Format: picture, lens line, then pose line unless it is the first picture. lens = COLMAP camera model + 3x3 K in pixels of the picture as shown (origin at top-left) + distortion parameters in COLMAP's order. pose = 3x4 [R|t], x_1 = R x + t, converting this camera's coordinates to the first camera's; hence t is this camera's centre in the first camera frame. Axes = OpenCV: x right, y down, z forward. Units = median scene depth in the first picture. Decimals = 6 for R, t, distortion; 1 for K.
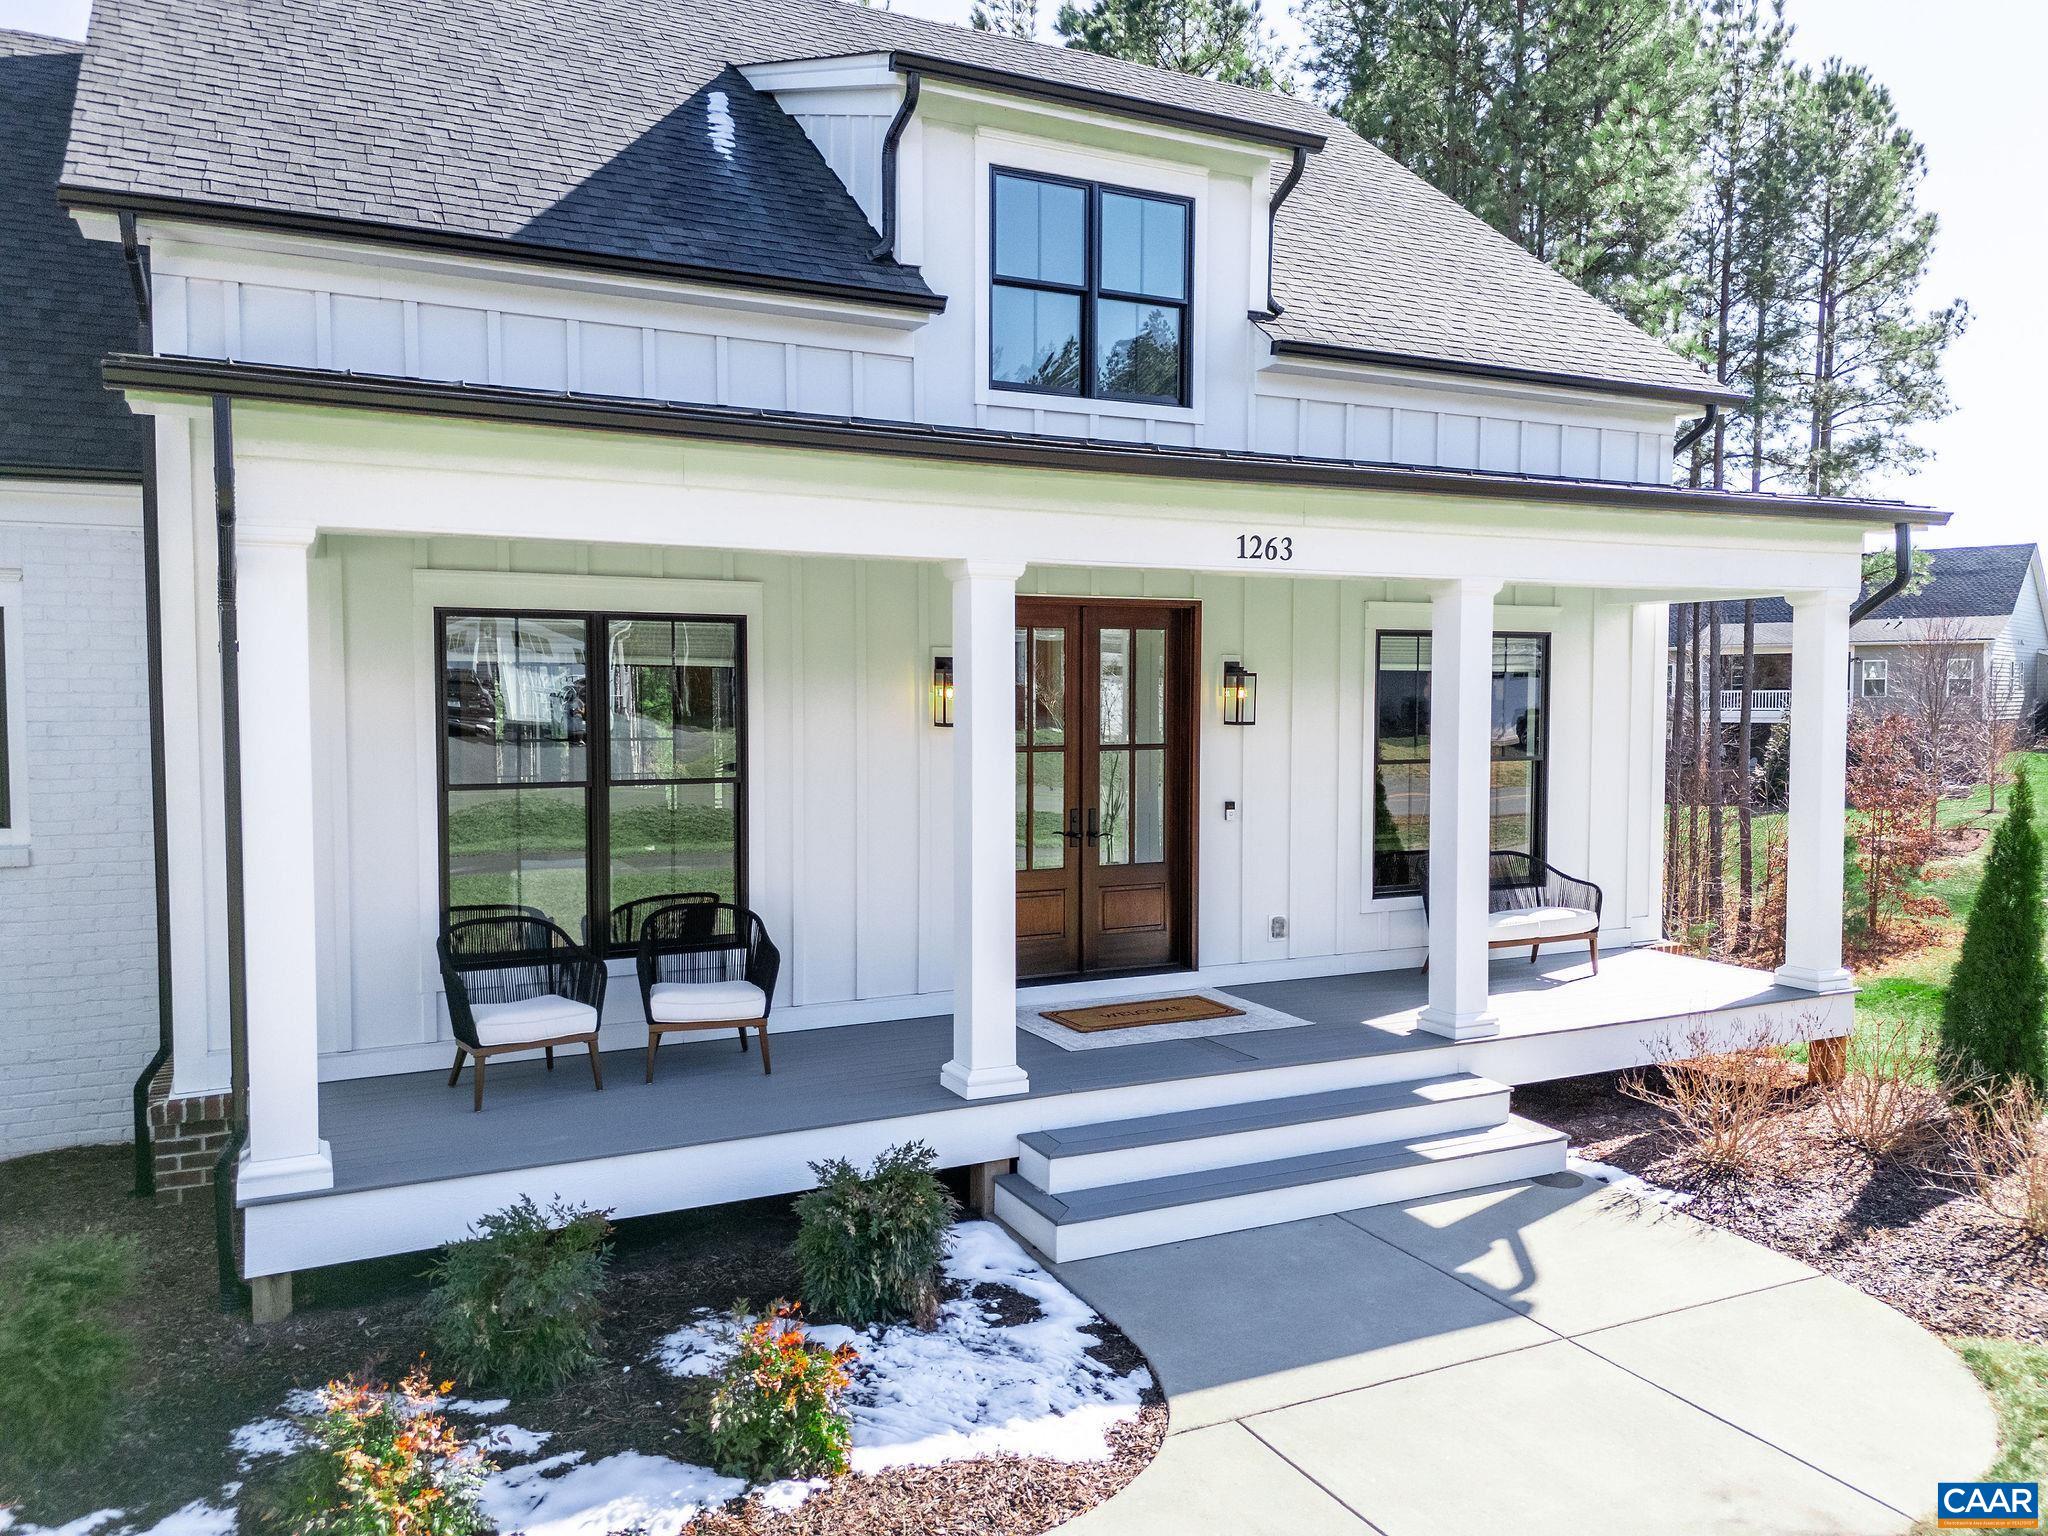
lens RADIAL K [[1497.0, 0, 1017.6], [0, 1497.0, 763.9], [0, 0, 1]] dist [0.090541, -0.112822]
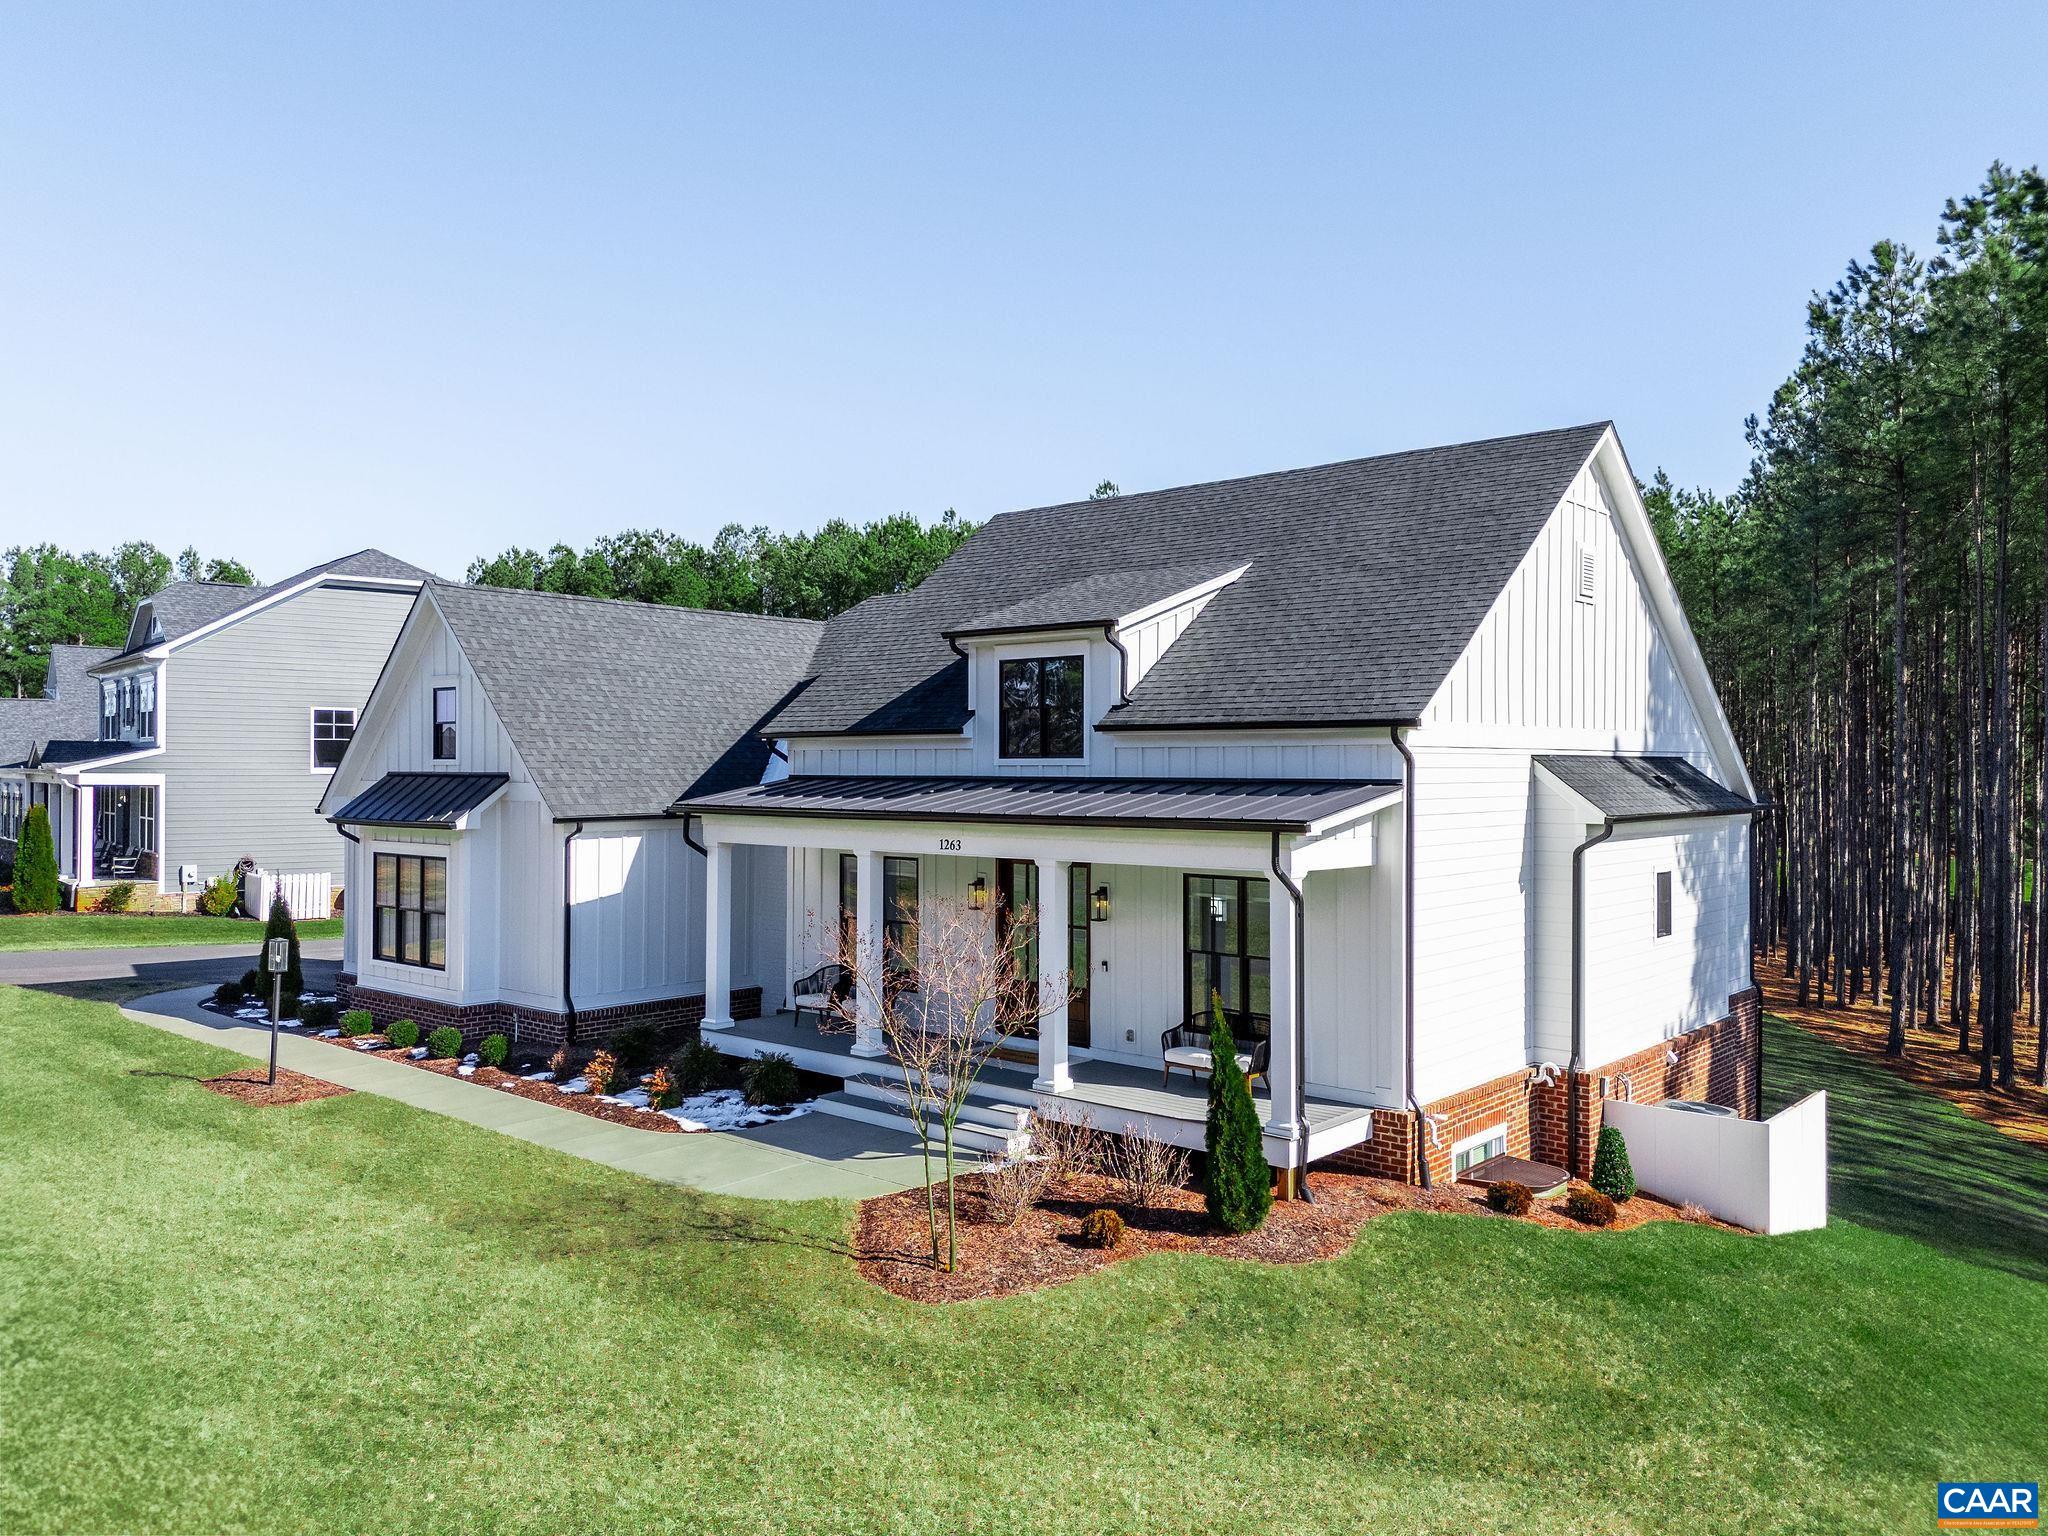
lens RADIAL K [[1497.0, 0, 1017.6], [0, 1497.0, 763.9], [0, 0, 1]] dist [0.090541, -0.112822]
pose [[0.385755, -0.001389, -0.922600, 2.035144], [-0.044186, 0.998824, -0.019978, -0.200210], [0.921543, 0.048473, 0.385239, 0.181673]]
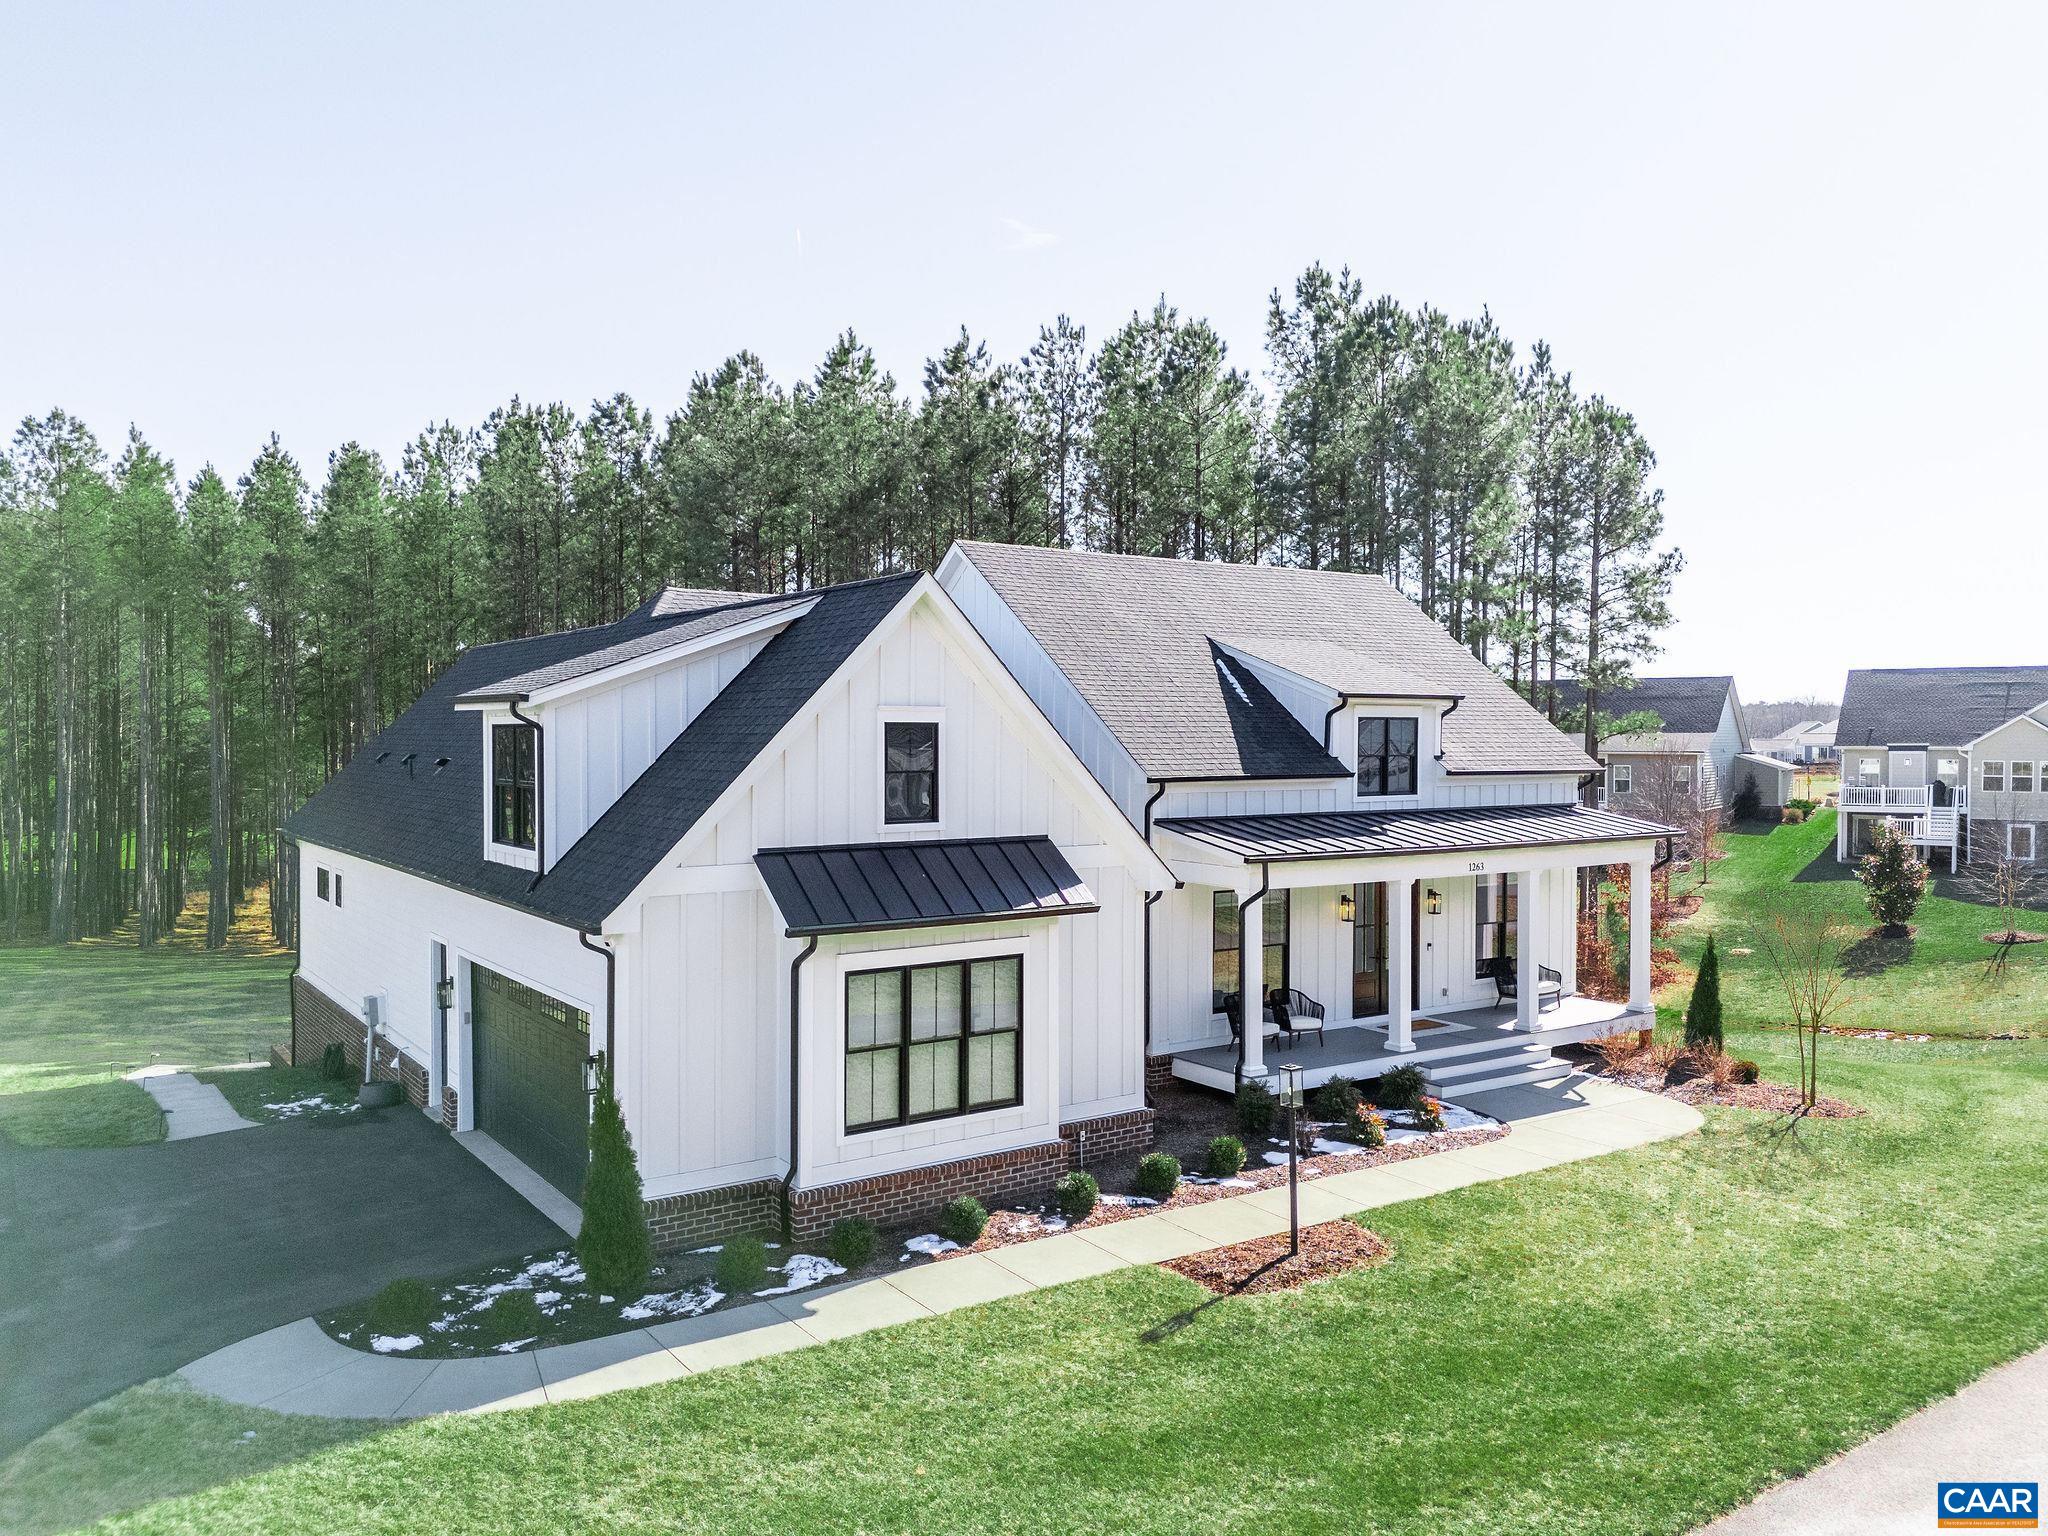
lens RADIAL K [[1497.0, 0, 1017.6], [0, 1497.0, 763.9], [0, 0, 1]] dist [0.090541, -0.112822]
pose [[0.989745, -0.002987, 0.142812, -1.038774], [0.007368, 0.999518, -0.030153, -0.235416], [-0.142654, 0.030896, 0.989290, -1.646891]]
